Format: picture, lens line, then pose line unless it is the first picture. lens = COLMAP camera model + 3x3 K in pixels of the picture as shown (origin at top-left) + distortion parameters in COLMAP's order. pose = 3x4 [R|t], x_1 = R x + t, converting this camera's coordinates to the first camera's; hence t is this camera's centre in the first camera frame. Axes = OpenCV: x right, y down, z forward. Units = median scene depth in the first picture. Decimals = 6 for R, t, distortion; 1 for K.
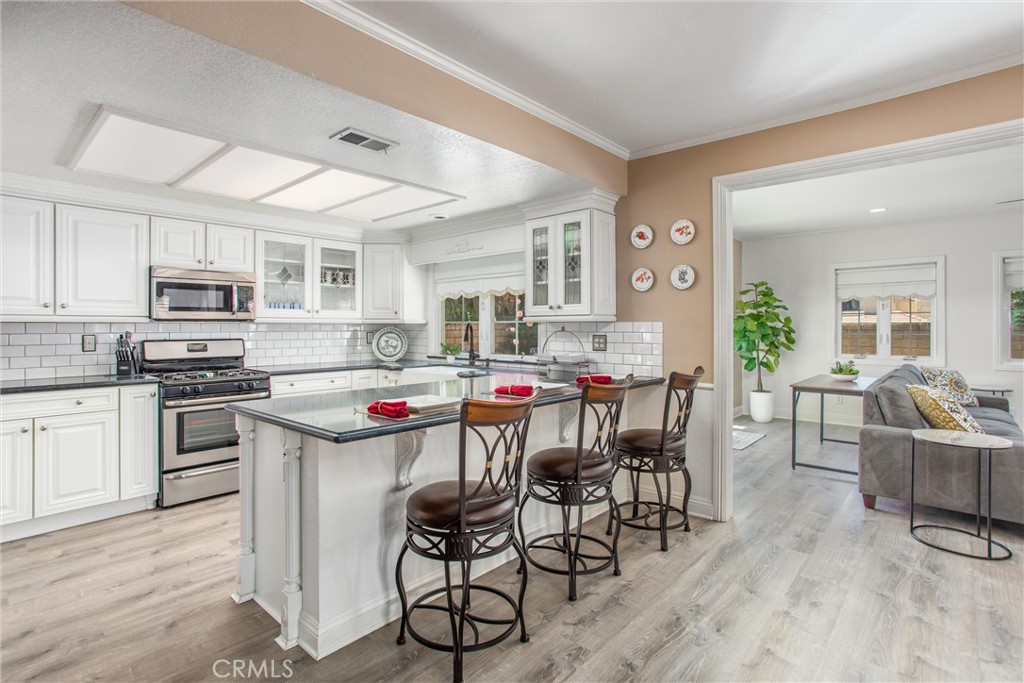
lens RADIAL K [[503.3, 0, 500.5], [0, 503.3, 325.1], [0, 0, 1]] dist [-0.045643, 0.023639]
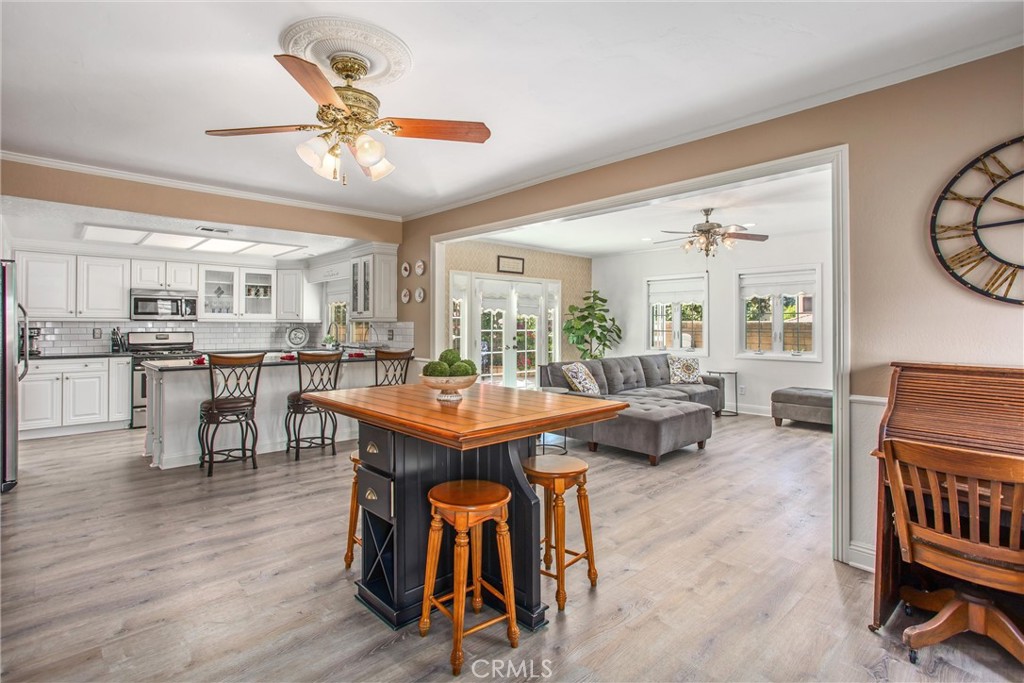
lens RADIAL K [[503.3, 0, 498.1], [0, 503.3, 320.0], [0, 0, 1]] dist [-0.045643, 0.023639]
pose [[0.996038, 0.001531, -0.088919, 0.661100], [-0.002164, 0.999973, -0.007024, -0.001281], [0.088906, 0.007188, 0.996014, -0.548544]]
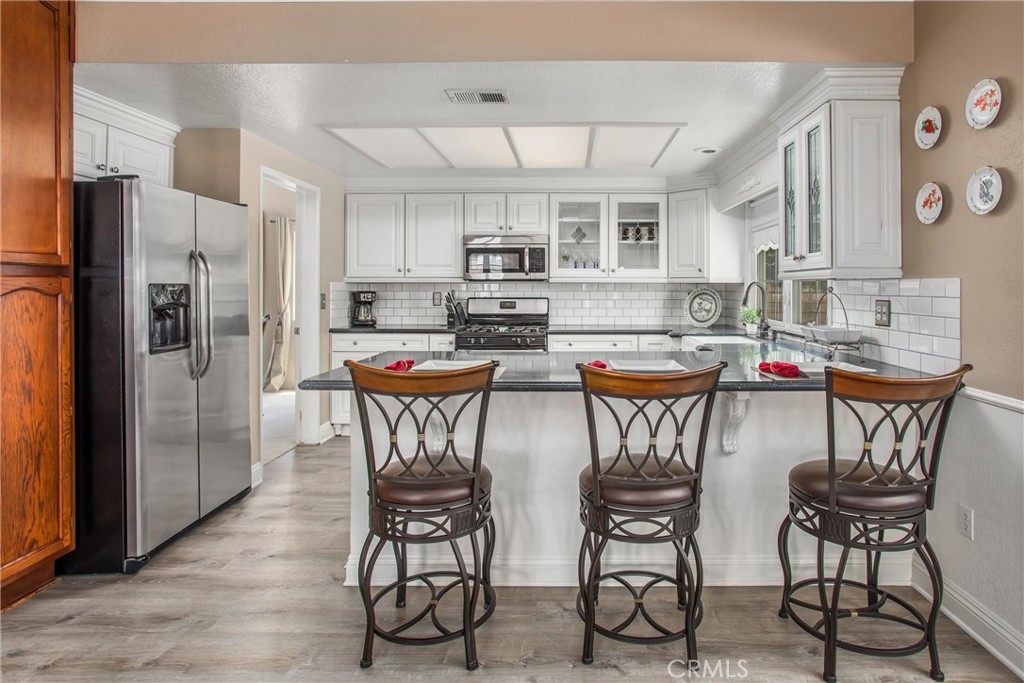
lens RADIAL K [[564.1, 0, 561.2], [0, 564.1, 277.6], [0, 0, 1]] dist [-0.005739, 0.004076]
pose [[0.672675, -0.010849, -0.739859, 0.428306], [0.000578, 0.999900, -0.014137, 0.001690], [0.739938, 0.009082, 0.672614, 0.241284]]
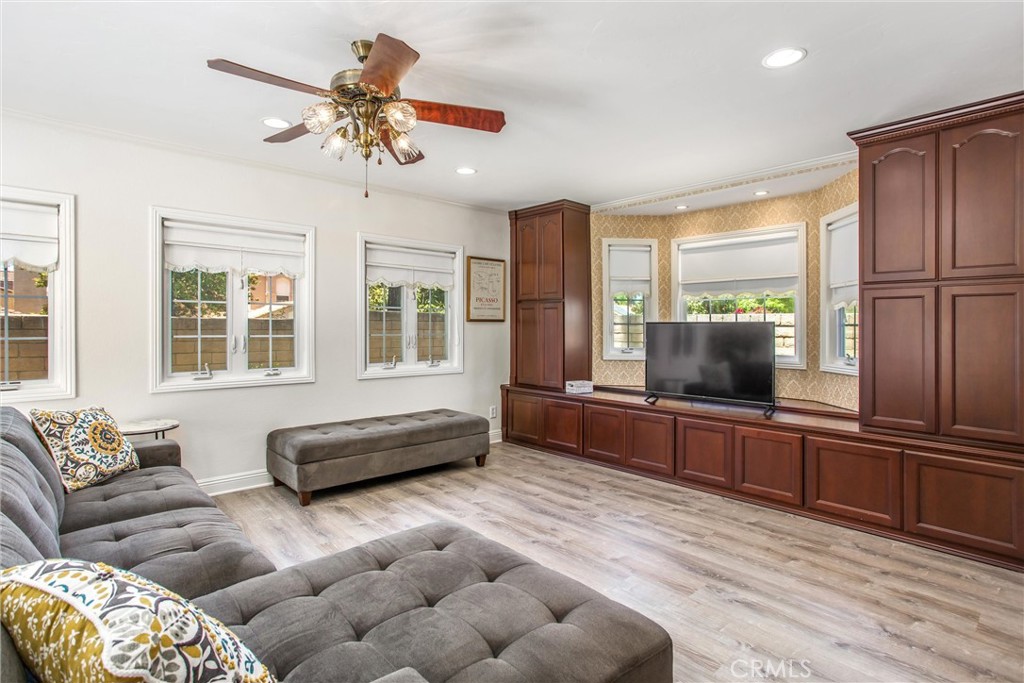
lens RADIAL K [[503.3, 0, 503.8], [0, 503.3, 330.6], [0, 0, 1]] dist [-0.045643, 0.023639]
pose [[0.093210, -0.008061, 0.995614, 0.568835], [-0.009896, 0.999910, 0.009022, 0.001779], [-0.995597, -0.010693, 0.093121, 0.674482]]
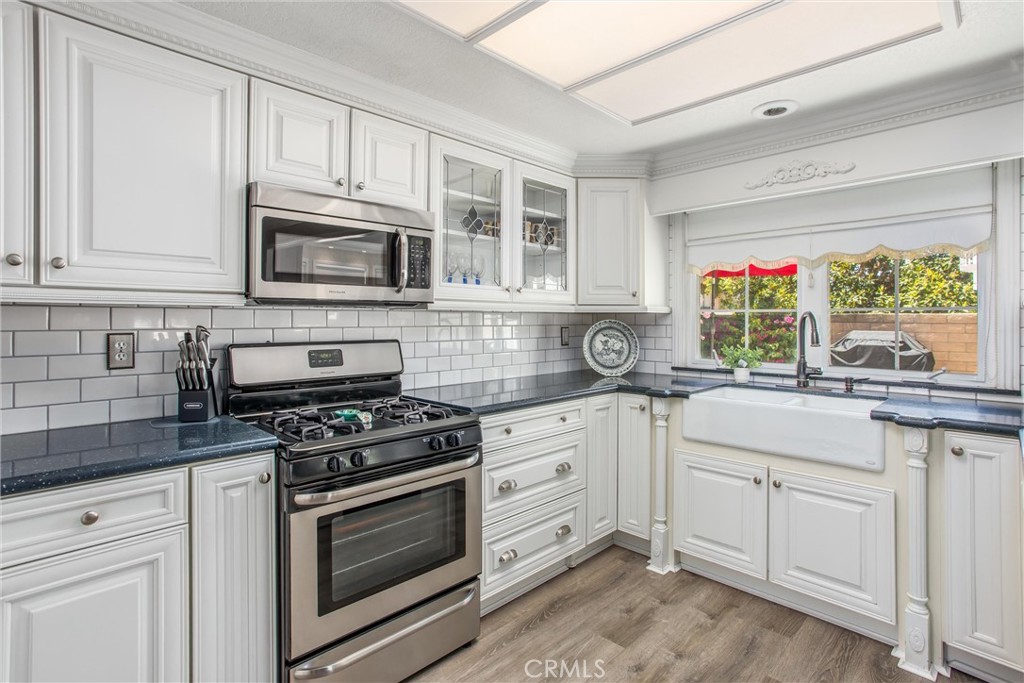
lens RADIAL K [[503.3, 0, 502.5], [0, 503.3, 317.9], [0, 0, 1]] dist [-0.045643, 0.023639]
pose [[0.998497, 0.001372, -0.054781, -0.418716], [-0.001481, 0.999997, -0.001946, 0.005236], [0.054778, 0.002025, 0.998496, 0.516570]]
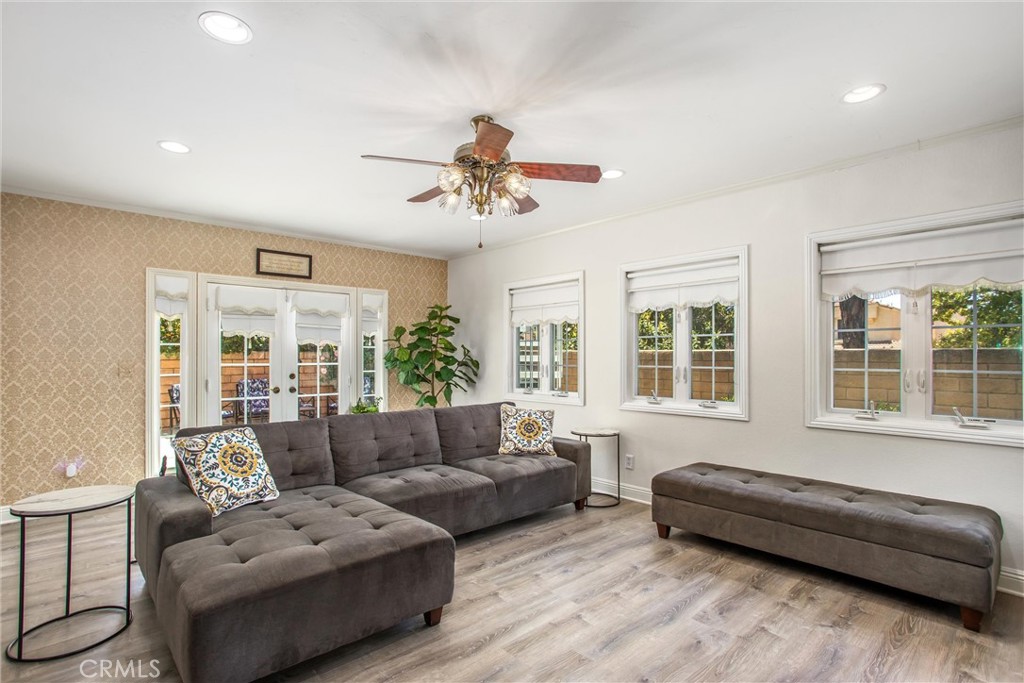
lens RADIAL K [[503.3, 0, 499.0], [0, 503.3, 354.0], [0, 0, 1]] dist [-0.045643, 0.023639]
pose [[0.995864, -0.000180, -0.090859, 1.202720], [-0.000119, 0.999995, -0.003279, 0.003339], [0.090860, 0.003276, 0.995858, 0.206181]]
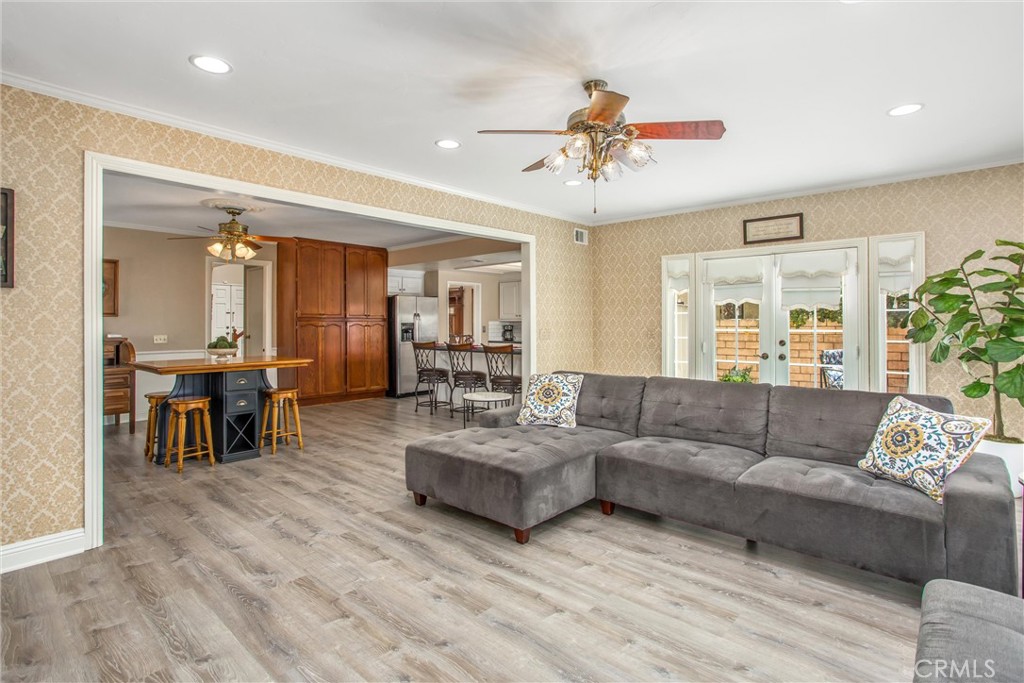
lens RADIAL K [[503.3, 0, 513.7], [0, 503.3, 320.6], [0, 0, 1]] dist [-0.045643, 0.023639]
pose [[0.021509, -0.006422, -0.999748, 1.786344], [0.003880, 0.999972, -0.006340, 0.005599], [0.999761, -0.003742, 0.021533, 0.753837]]
